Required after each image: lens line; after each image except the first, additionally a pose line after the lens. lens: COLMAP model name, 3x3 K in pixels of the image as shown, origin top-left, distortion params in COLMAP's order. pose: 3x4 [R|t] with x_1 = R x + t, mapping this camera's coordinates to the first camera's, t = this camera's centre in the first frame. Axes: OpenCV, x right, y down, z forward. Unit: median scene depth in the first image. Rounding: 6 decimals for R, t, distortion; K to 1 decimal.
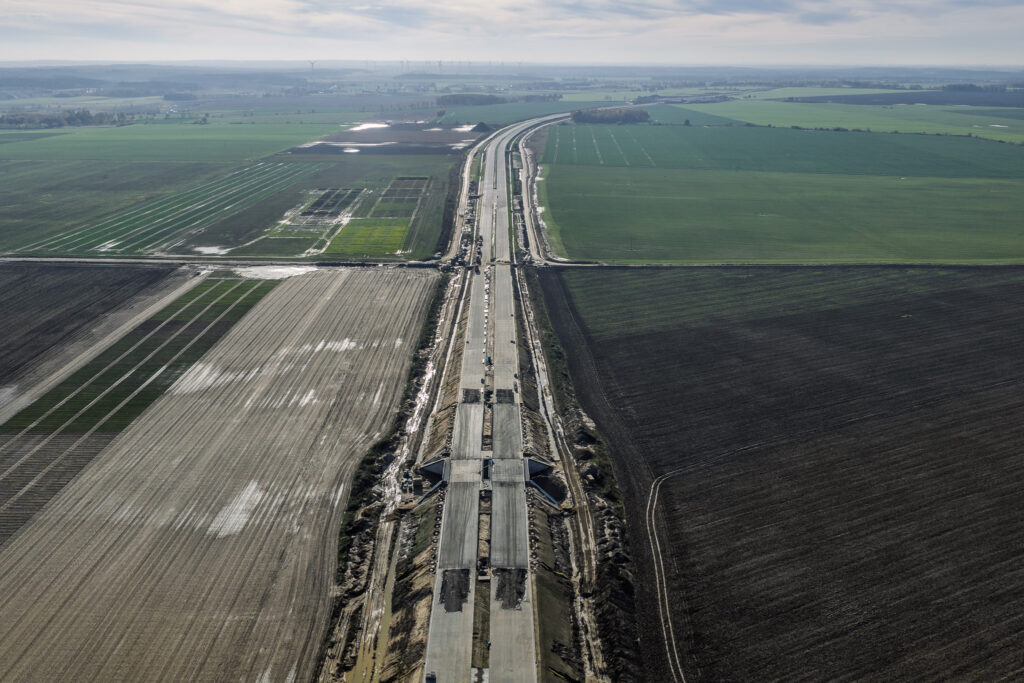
lens RADIAL K [[831.3, 0, 509.6], [0, 831.3, 343.7], [0, 0, 1]] dist [0.019217, -0.017558]
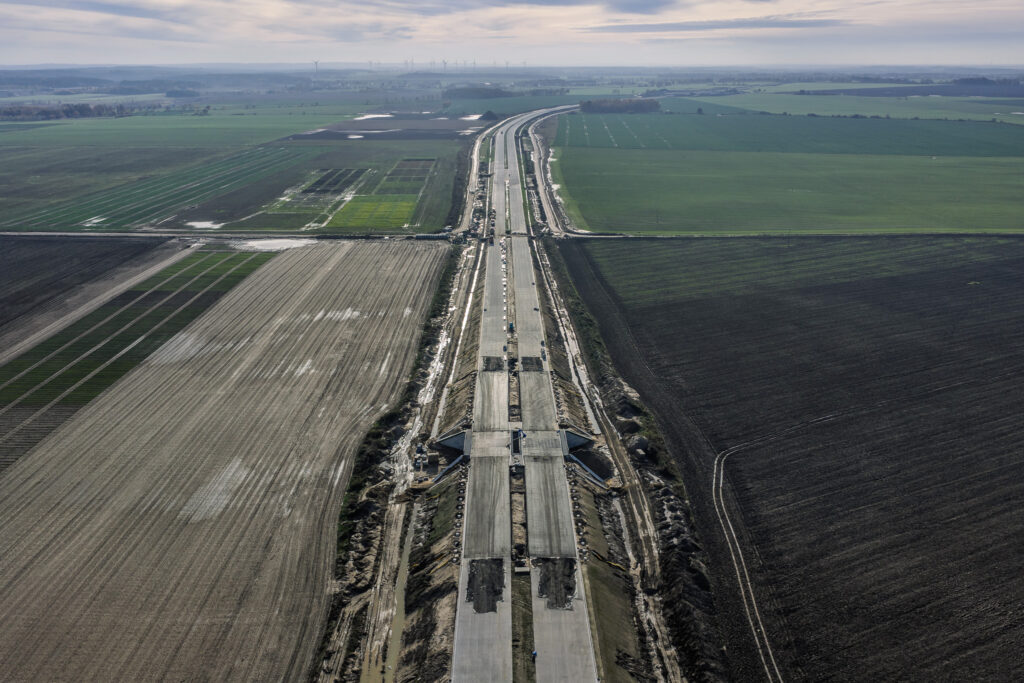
lens RADIAL K [[831.3, 0, 510.5], [0, 831.3, 346.3], [0, 0, 1]] dist [0.019217, -0.017558]
pose [[0.999983, -0.003450, -0.004729, -0.021307], [0.003450, 0.999994, 0.000023, 0.040276], [0.004728, -0.000039, 0.999989, 0.121904]]
